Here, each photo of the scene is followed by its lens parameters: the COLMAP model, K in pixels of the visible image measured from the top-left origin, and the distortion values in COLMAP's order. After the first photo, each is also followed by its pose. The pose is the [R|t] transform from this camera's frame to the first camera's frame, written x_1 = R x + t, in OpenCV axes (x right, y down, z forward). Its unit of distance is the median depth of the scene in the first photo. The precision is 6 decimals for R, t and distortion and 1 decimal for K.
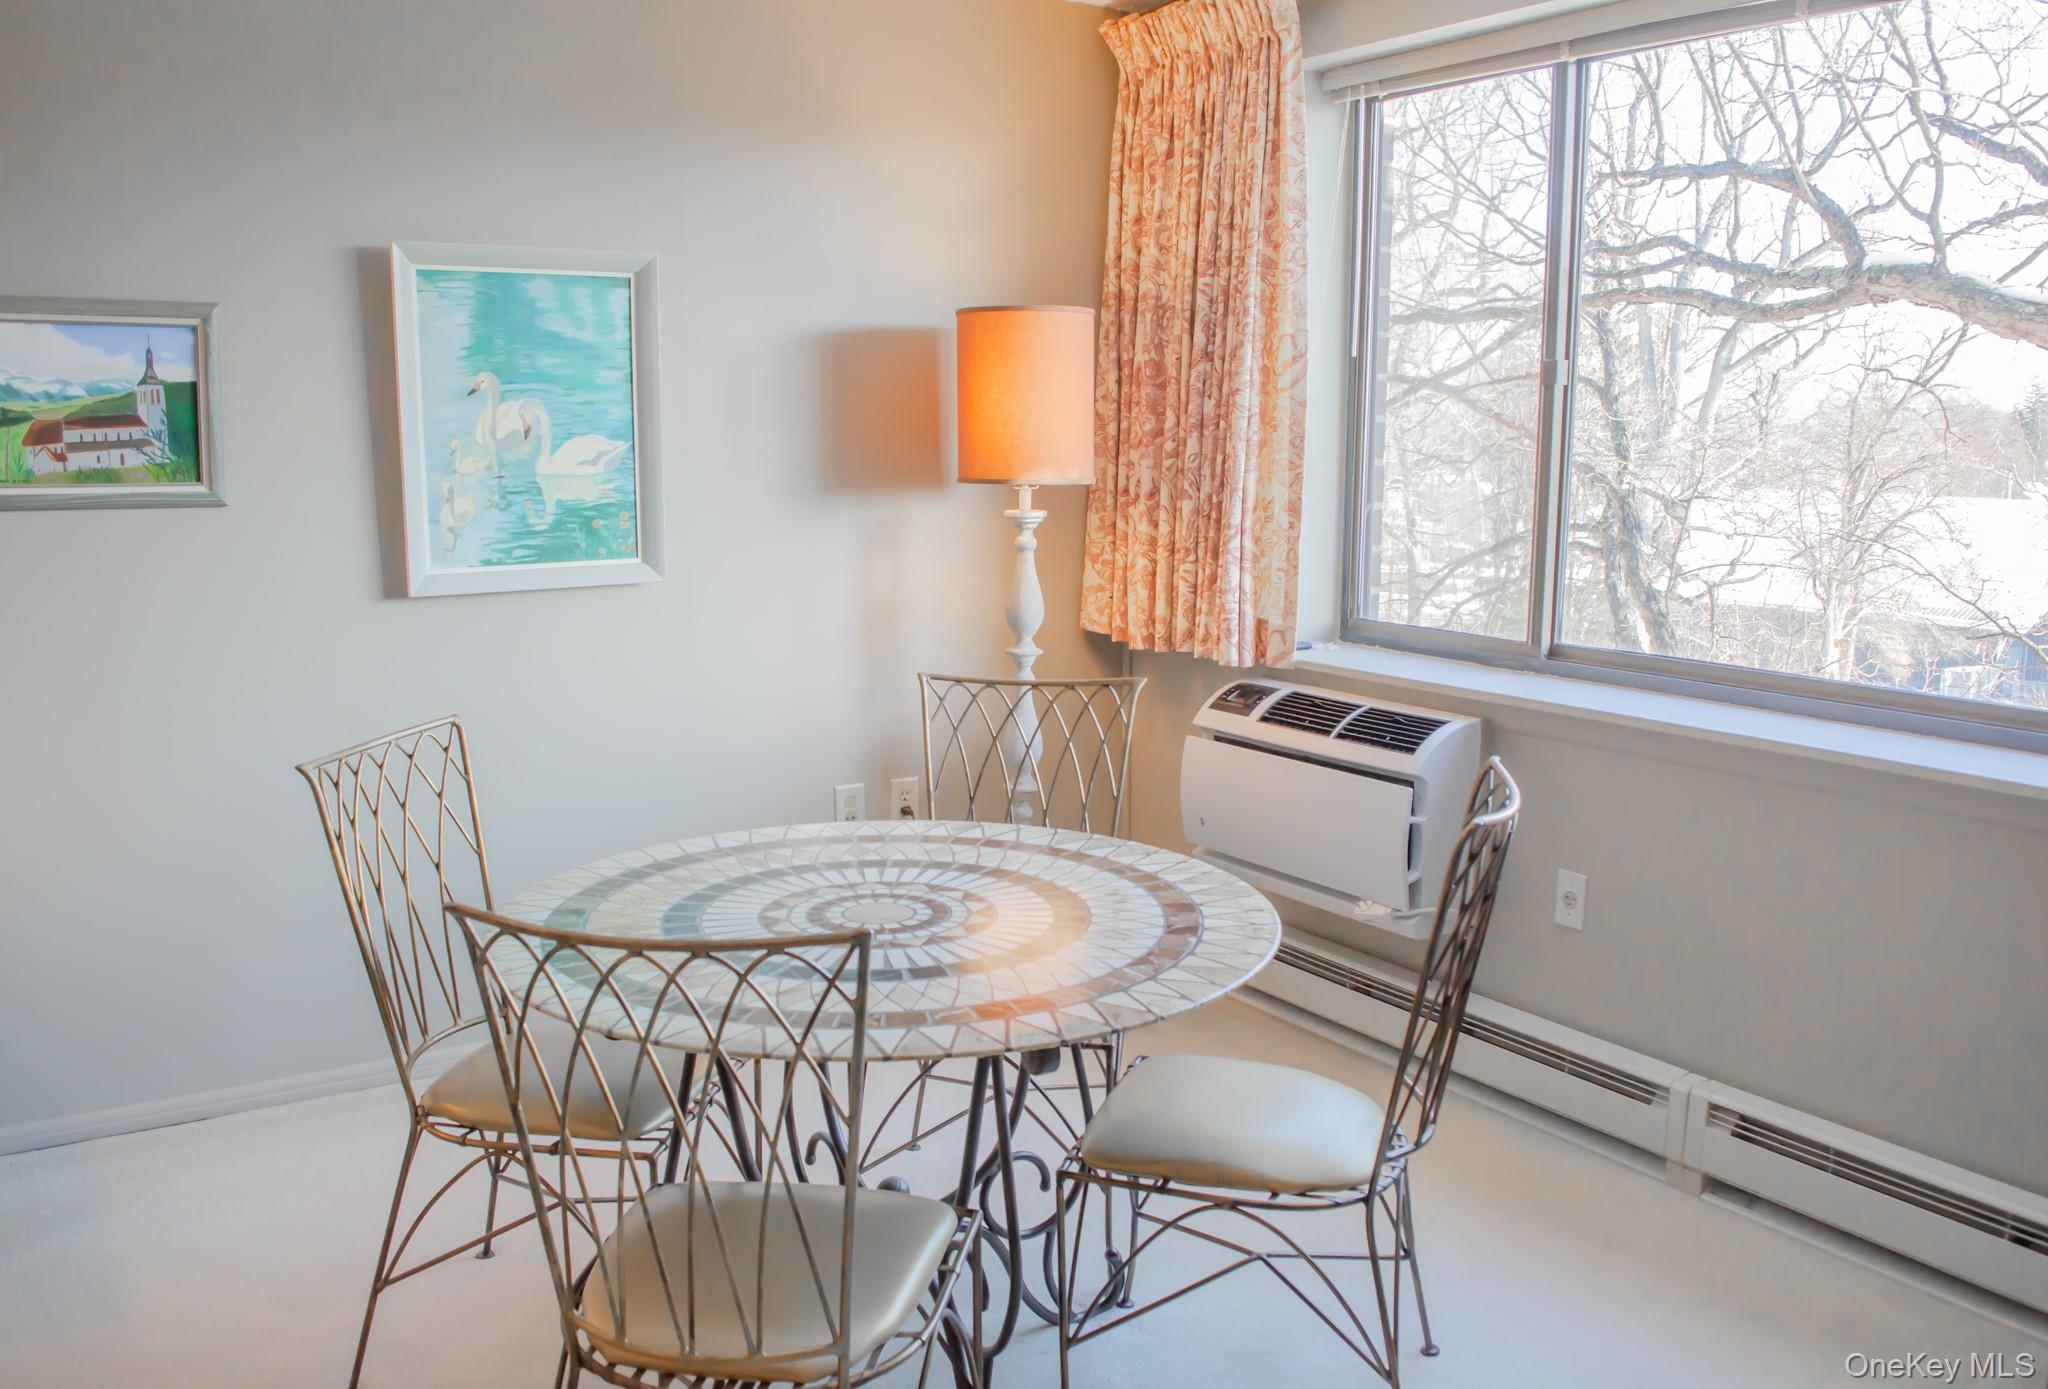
lens RADIAL K [[1663.9, 0, 1041.4], [0, 1663.9, 703.4], [0, 0, 1]] dist [-0.099397, 0.009657]
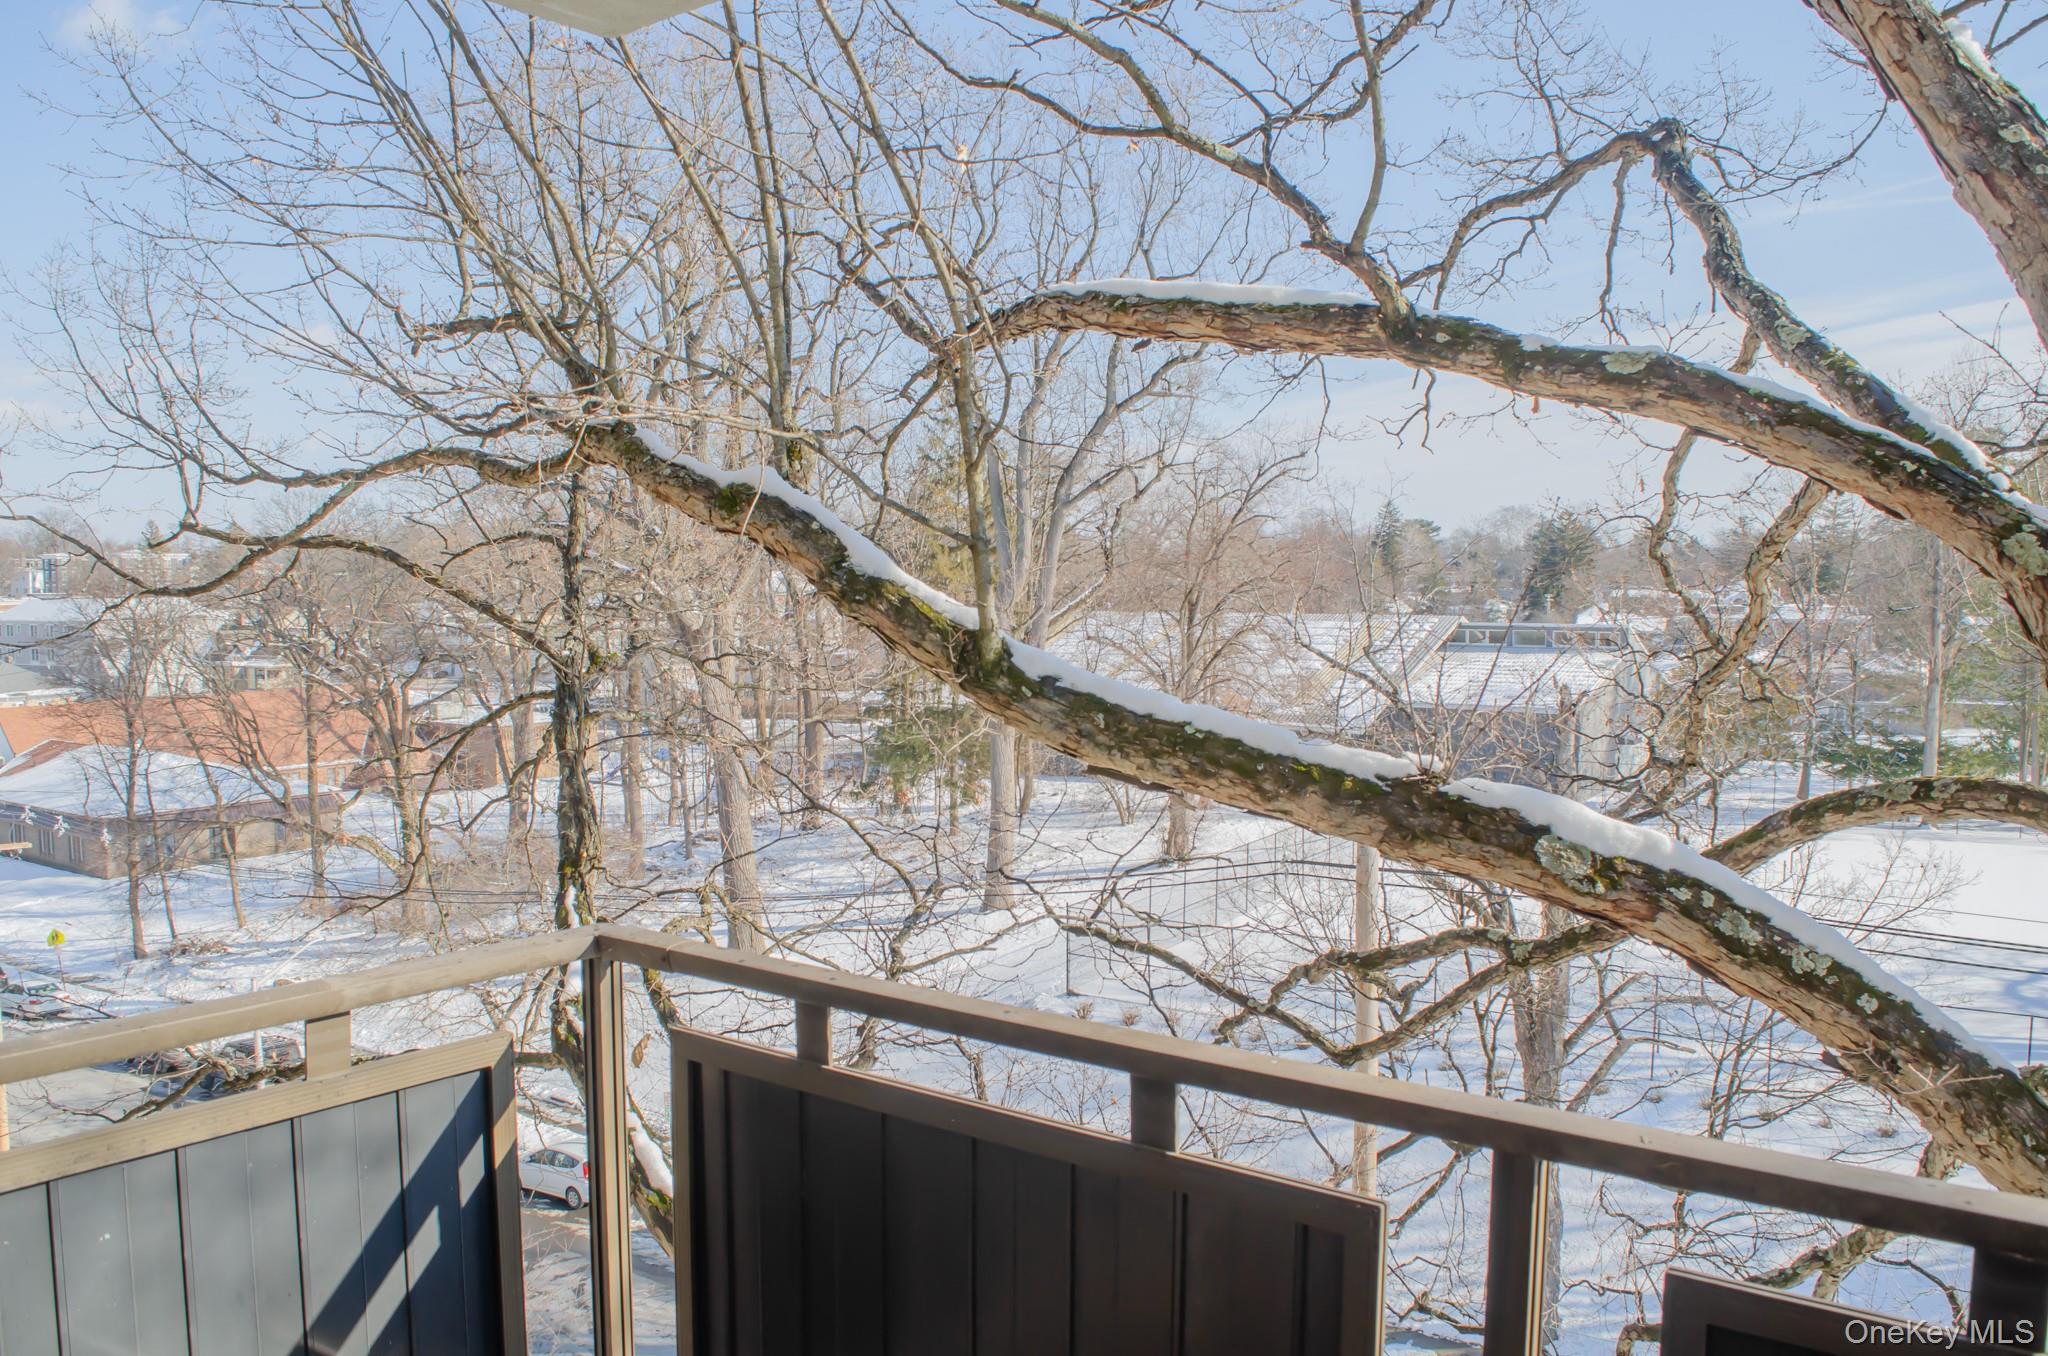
lens RADIAL K [[1635.0, 0, 1021.5], [0, 1635.0, 686.5], [0, 0, 1]] dist [-0.094864, -0.003423]
pose [[0.946227, -0.030014, 0.322108, 0.979806], [0.058258, 0.995218, -0.078404, -0.075702], [-0.318214, 0.092954, 0.943451, 0.127137]]
